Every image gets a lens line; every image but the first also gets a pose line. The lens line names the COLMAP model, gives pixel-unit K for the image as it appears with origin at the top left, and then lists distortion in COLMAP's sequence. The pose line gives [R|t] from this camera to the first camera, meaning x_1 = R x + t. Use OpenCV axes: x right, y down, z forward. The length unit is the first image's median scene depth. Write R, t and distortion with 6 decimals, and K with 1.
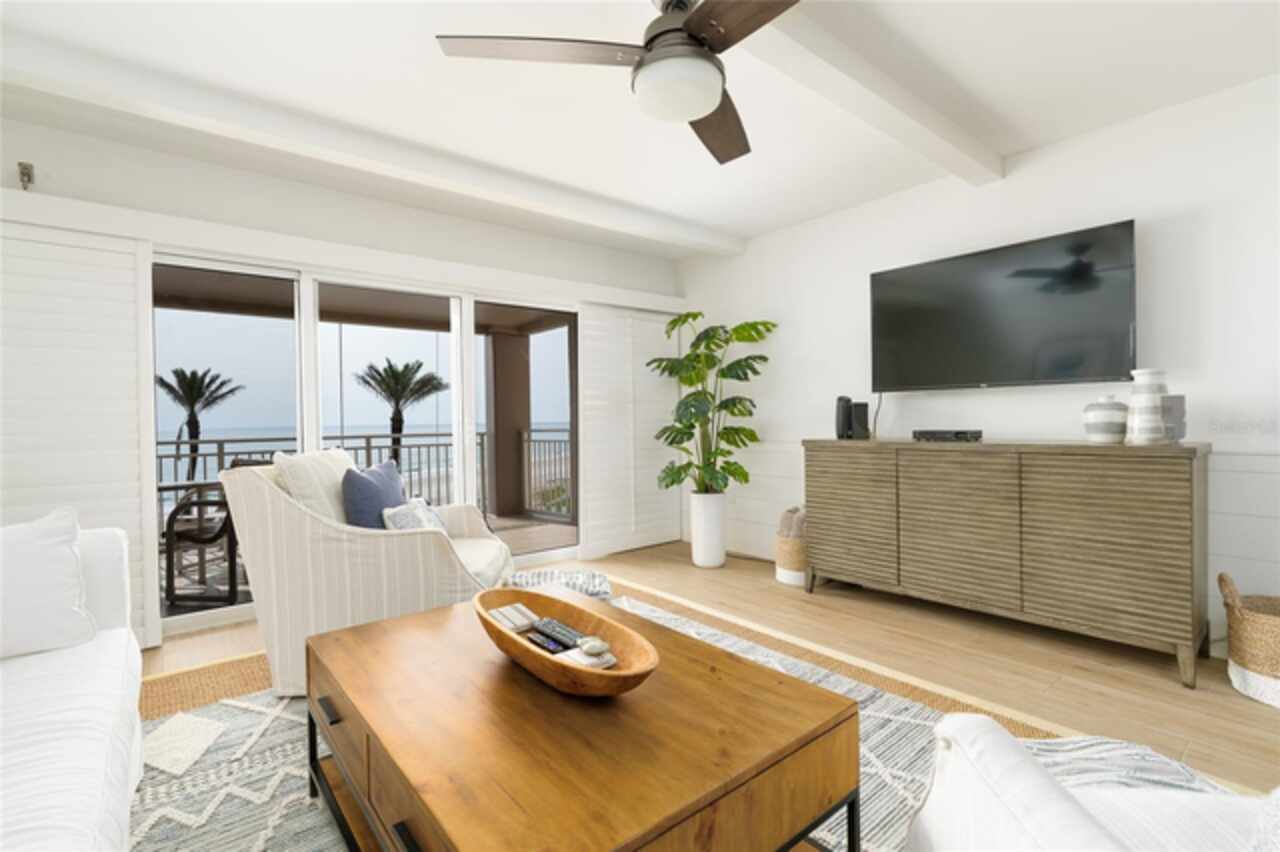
lens RADIAL K [[585.1, 0, 637.5], [0, 585.1, 423.3], [0, 0, 1]] dist [-0.001853, 0.000021]
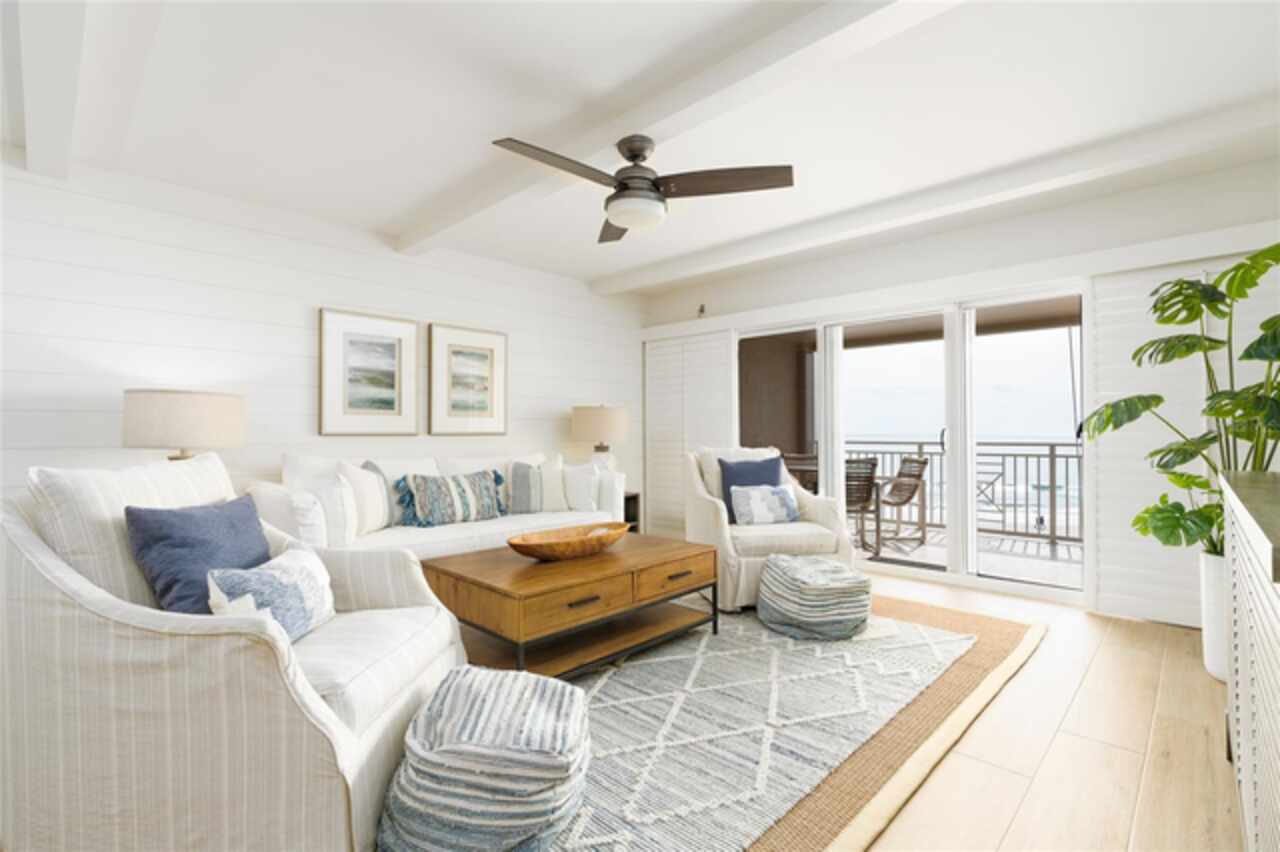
lens RADIAL K [[585.1, 0, 638.5], [0, 585.1, 427.8], [0, 0, 1]] dist [-0.001853, 0.000021]
pose [[0.129778, 0.009908, -0.991494, 0.472848], [-0.002944, 0.999950, 0.009607, -0.013450], [0.991539, 0.001673, 0.129801, 0.244591]]
